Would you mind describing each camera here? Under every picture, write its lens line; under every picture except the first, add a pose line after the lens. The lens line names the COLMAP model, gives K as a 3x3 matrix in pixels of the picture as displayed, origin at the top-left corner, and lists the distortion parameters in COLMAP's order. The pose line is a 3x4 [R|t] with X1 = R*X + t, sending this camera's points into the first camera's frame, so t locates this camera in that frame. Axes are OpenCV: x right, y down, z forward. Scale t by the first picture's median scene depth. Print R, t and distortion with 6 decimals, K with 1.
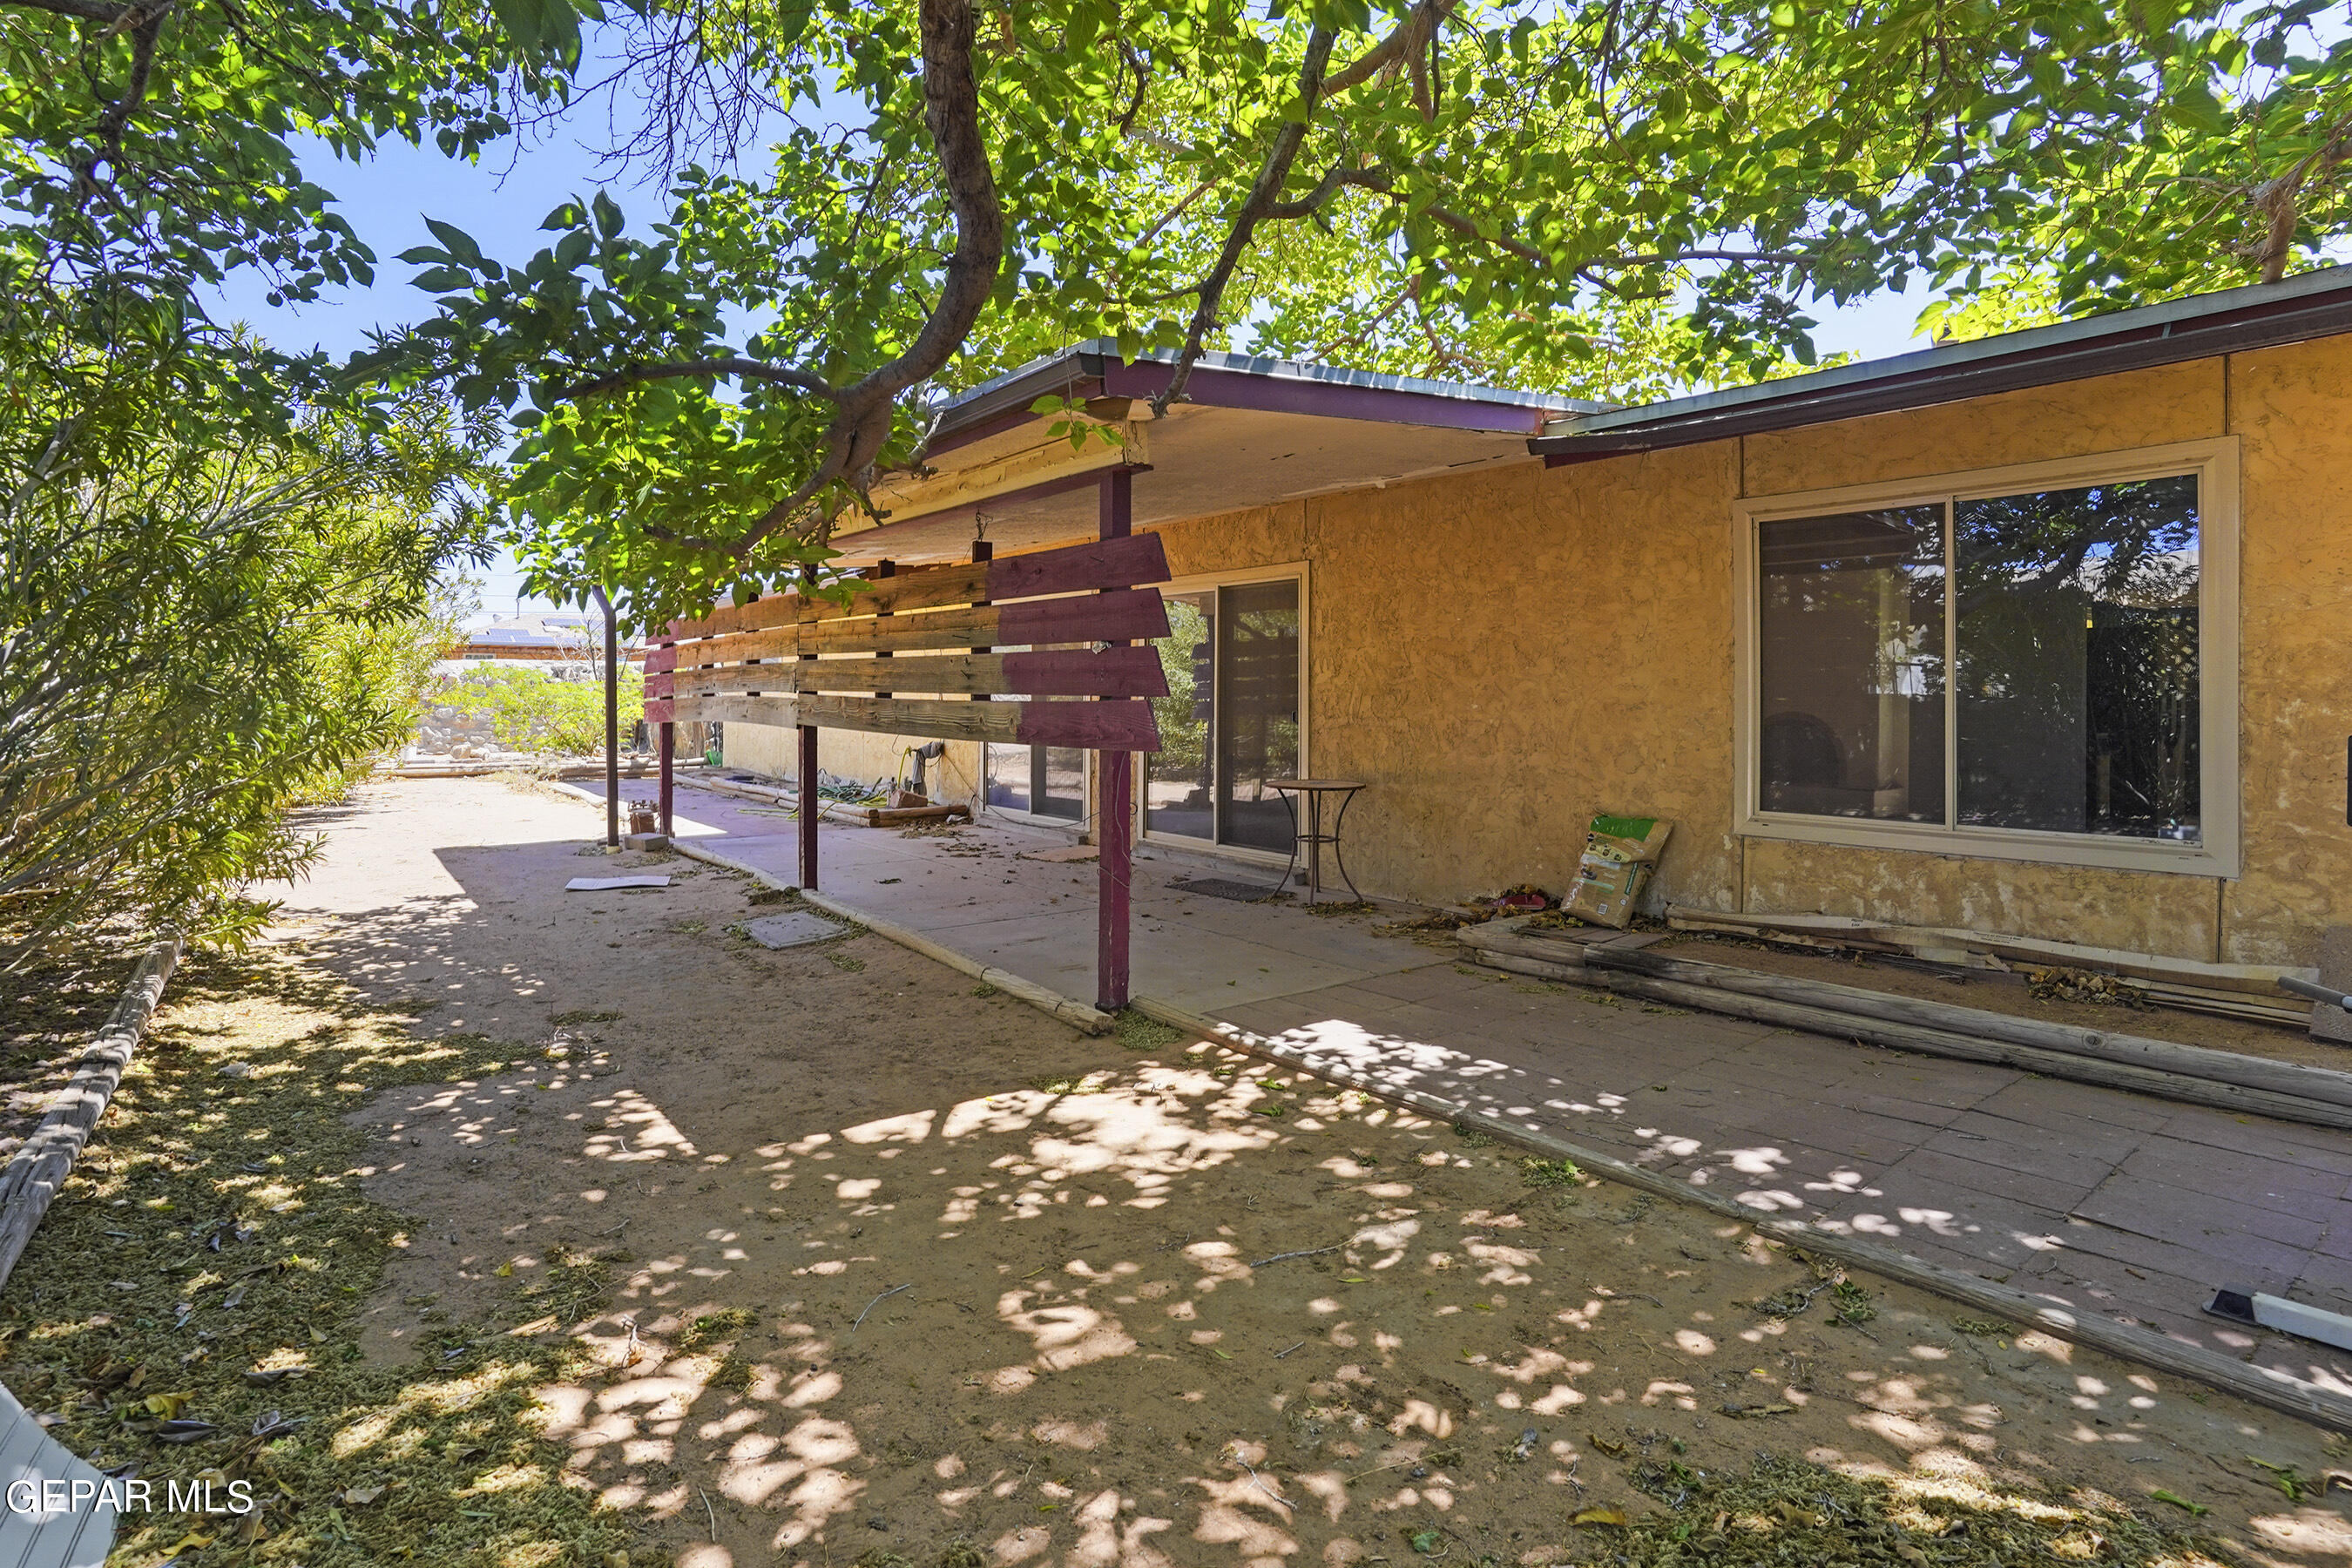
lens RADIAL K [[1168.1, 0, 1160.6], [0, 1168.1, 771.8], [0, 0, 1]] dist [-0.078785, 0.034686]
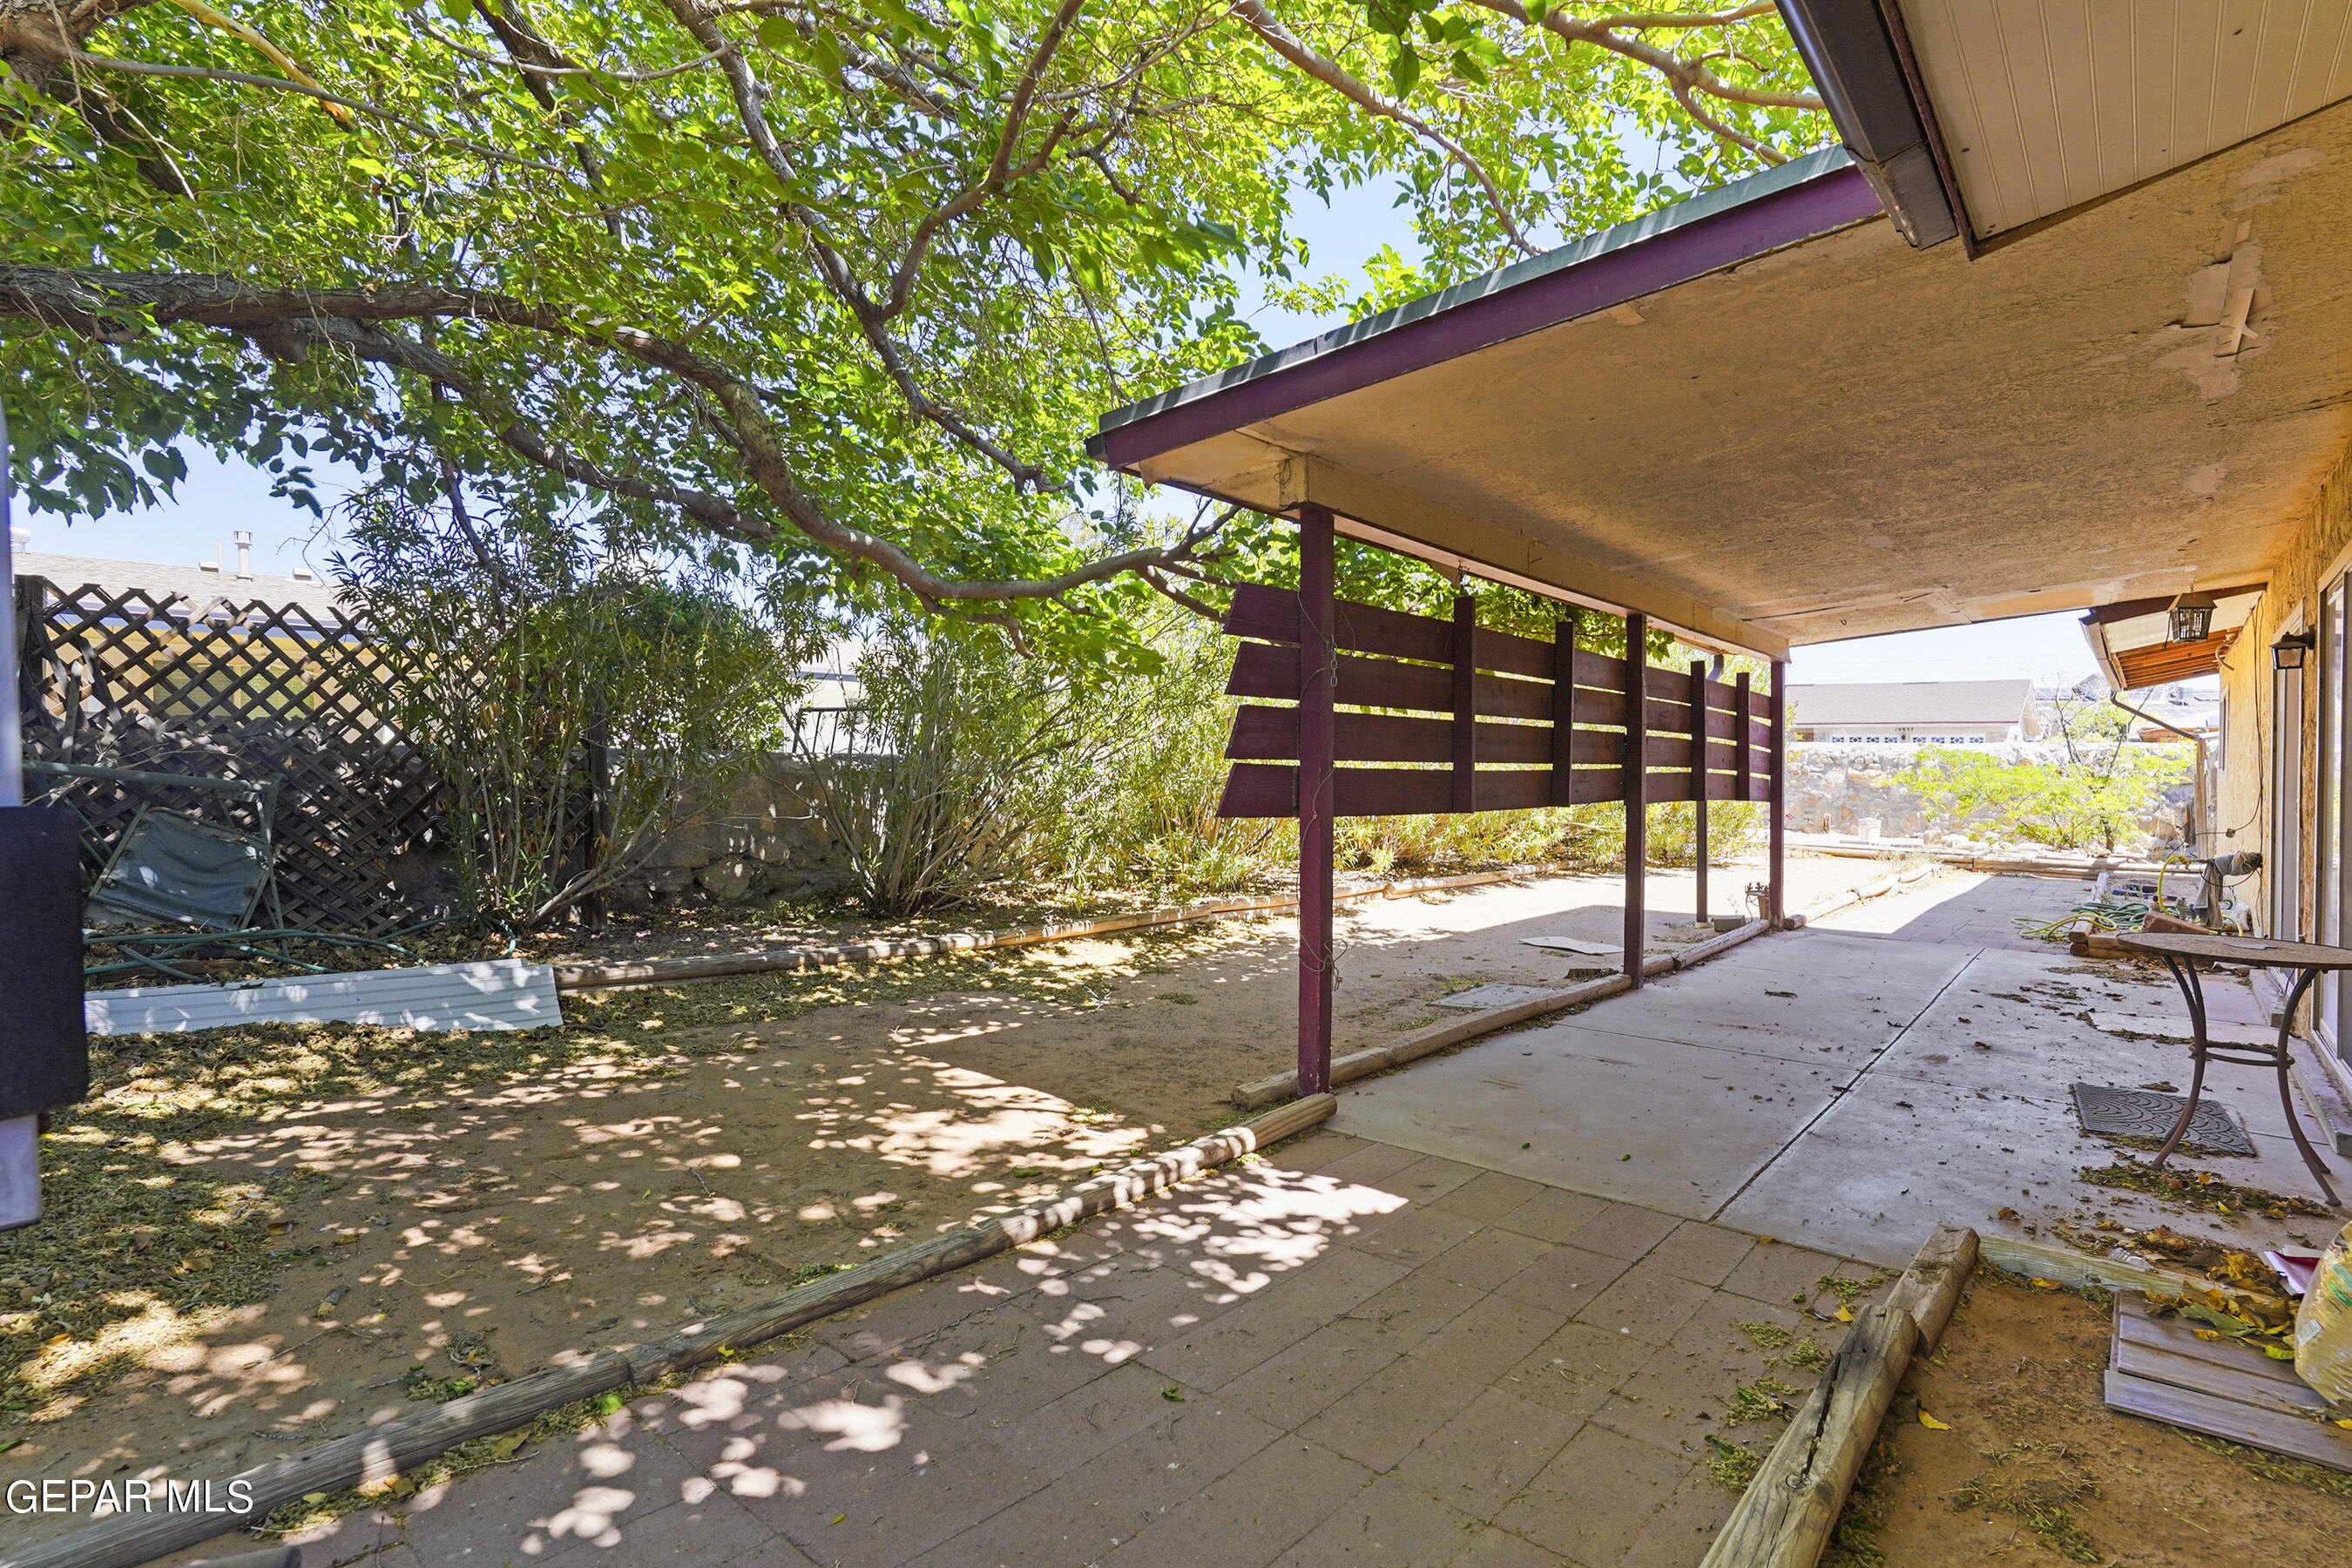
lens RADIAL K [[1168.1, 0, 1160.6], [0, 1168.1, 771.8], [0, 0, 1]] dist [-0.078785, 0.034686]
pose [[0.195078, 0.002128, -0.980785, 1.203881], [-0.081321, 0.996589, -0.014013, -0.042456], [0.977411, 0.082492, 0.194586, 1.011664]]
